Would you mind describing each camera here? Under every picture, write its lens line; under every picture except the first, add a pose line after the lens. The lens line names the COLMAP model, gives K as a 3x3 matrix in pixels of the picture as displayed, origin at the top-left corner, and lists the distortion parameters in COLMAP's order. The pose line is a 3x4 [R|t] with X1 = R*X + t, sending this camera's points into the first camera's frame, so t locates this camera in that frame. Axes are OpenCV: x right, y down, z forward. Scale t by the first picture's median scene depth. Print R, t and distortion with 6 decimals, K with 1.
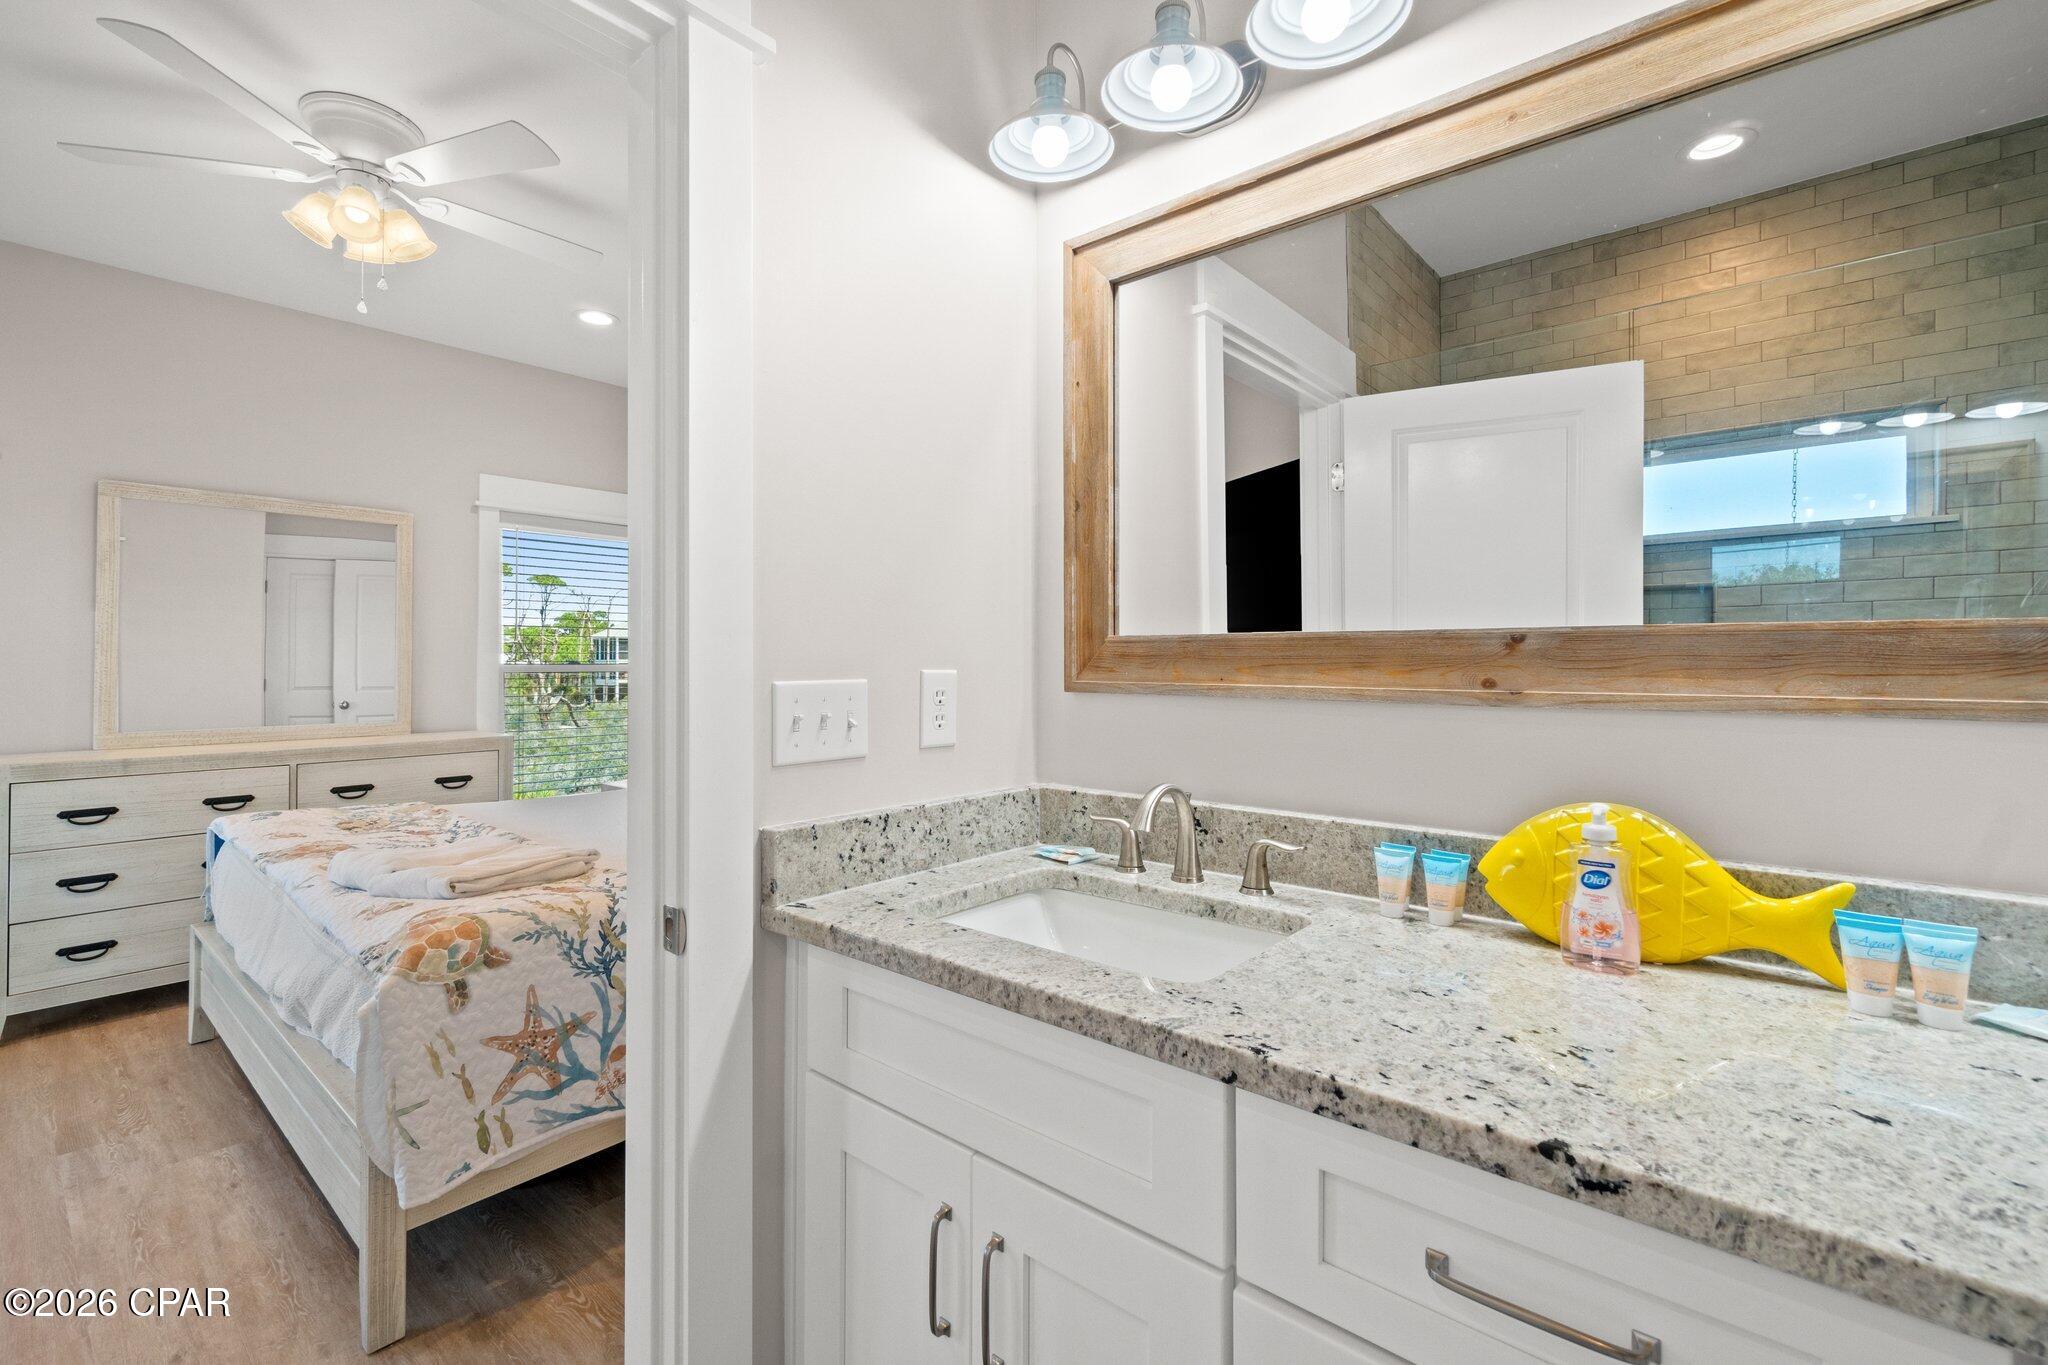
lens RADIAL K [[888.7, 0, 1028.6], [0, 888.7, 657.3], [0, 0, 1]] dist [0.004234, 0.000616]
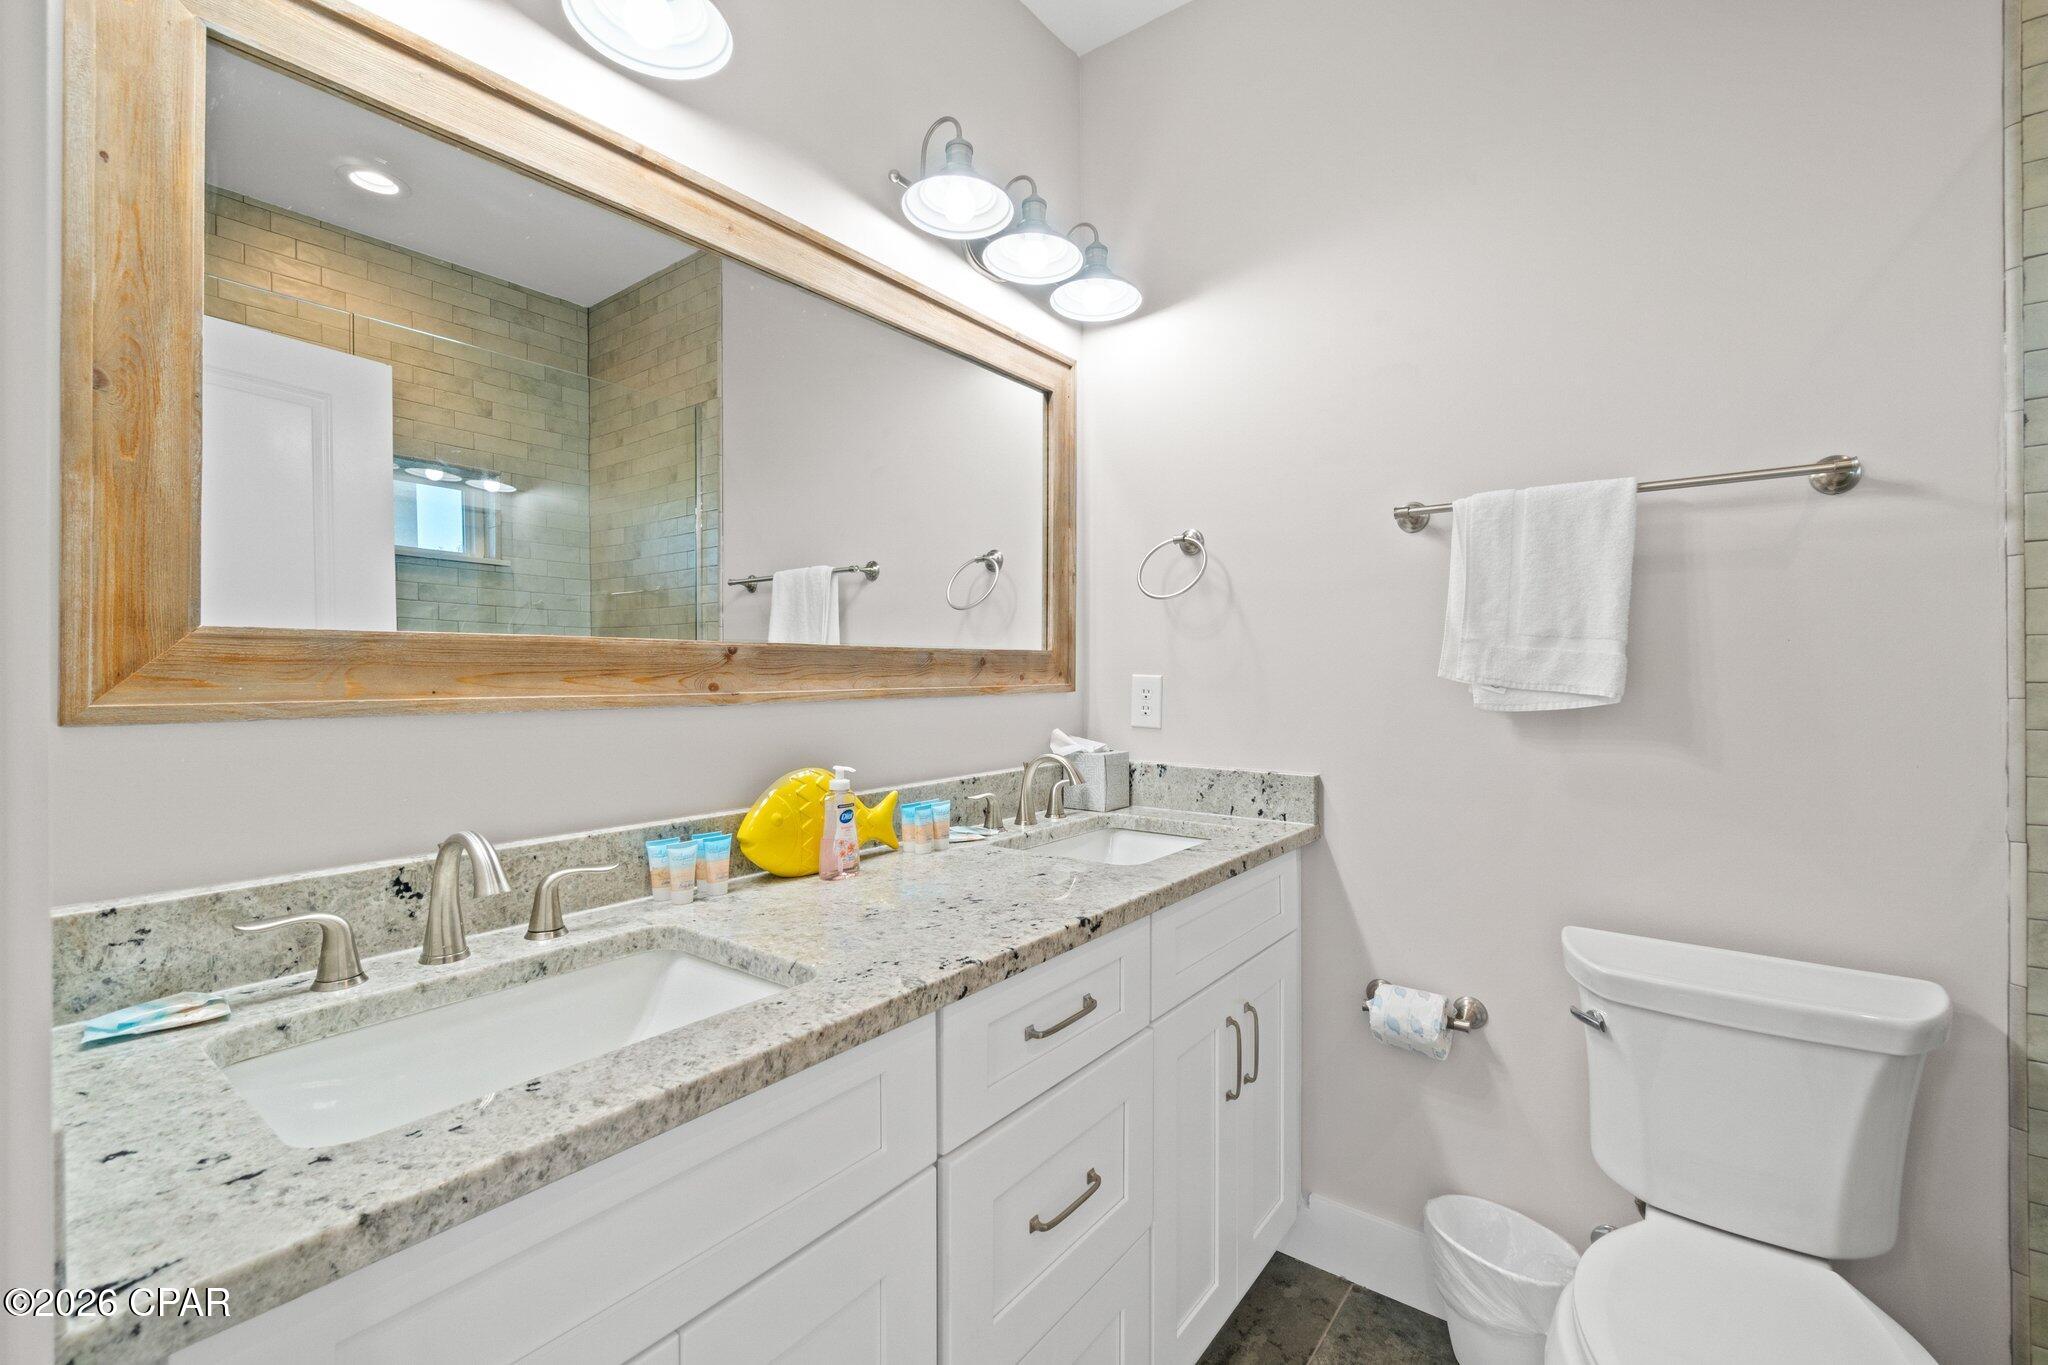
lens RADIAL K [[883.4, 0, 1011.3], [0, 883.4, 667.4], [0, 0, 1]] dist [0.000468, 0.000099]
pose [[-0.040467, 0.002821, 0.999177, -0.746078], [-0.004345, 0.999986, -0.002999, 0.004708], [-0.999171, -0.004463, -0.040454, 0.698186]]
